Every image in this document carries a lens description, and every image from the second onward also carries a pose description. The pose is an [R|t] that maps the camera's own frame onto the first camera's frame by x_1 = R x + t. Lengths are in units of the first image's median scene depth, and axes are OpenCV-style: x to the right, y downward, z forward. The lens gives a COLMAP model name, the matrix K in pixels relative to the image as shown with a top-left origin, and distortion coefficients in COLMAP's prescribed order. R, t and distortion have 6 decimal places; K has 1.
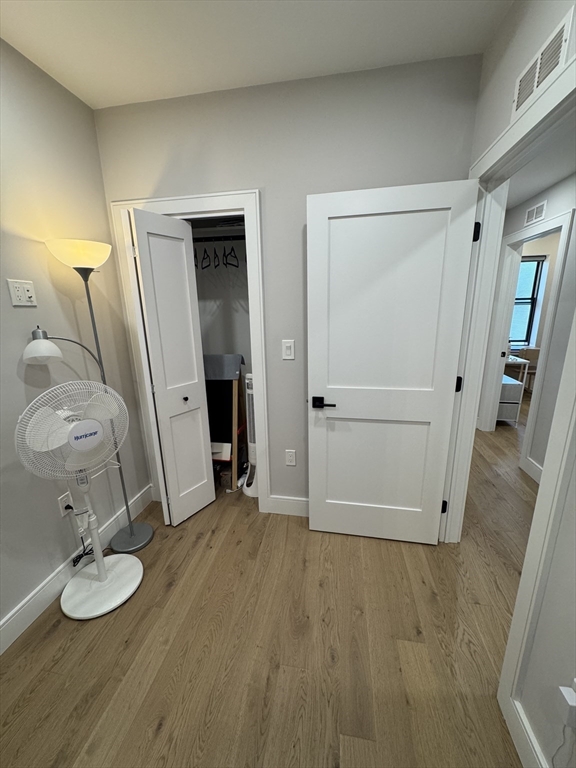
lens RADIAL K [[305.0, 0, 288.5], [0, 305.0, 382.3], [0, 0, 1]] dist [-0.001293, 0.000058]
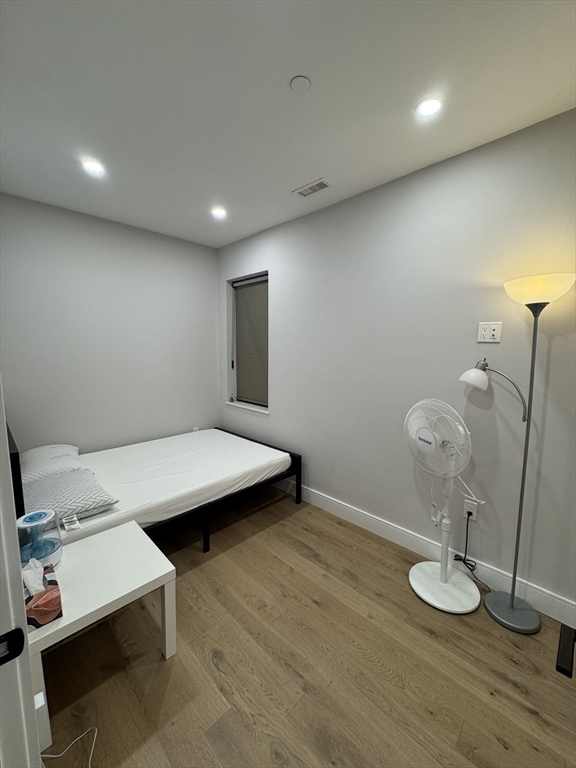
lens RADIAL K [[305.0, 0, 286.5], [0, 305.0, 382.6], [0, 0, 1]] dist [-0.001293, 0.000058]
pose [[-0.577411, 0.105865, -0.809561, 0.626211], [-0.194971, 0.944992, 0.262636, -0.254491], [0.792832, 0.309489, -0.525008, 1.024635]]
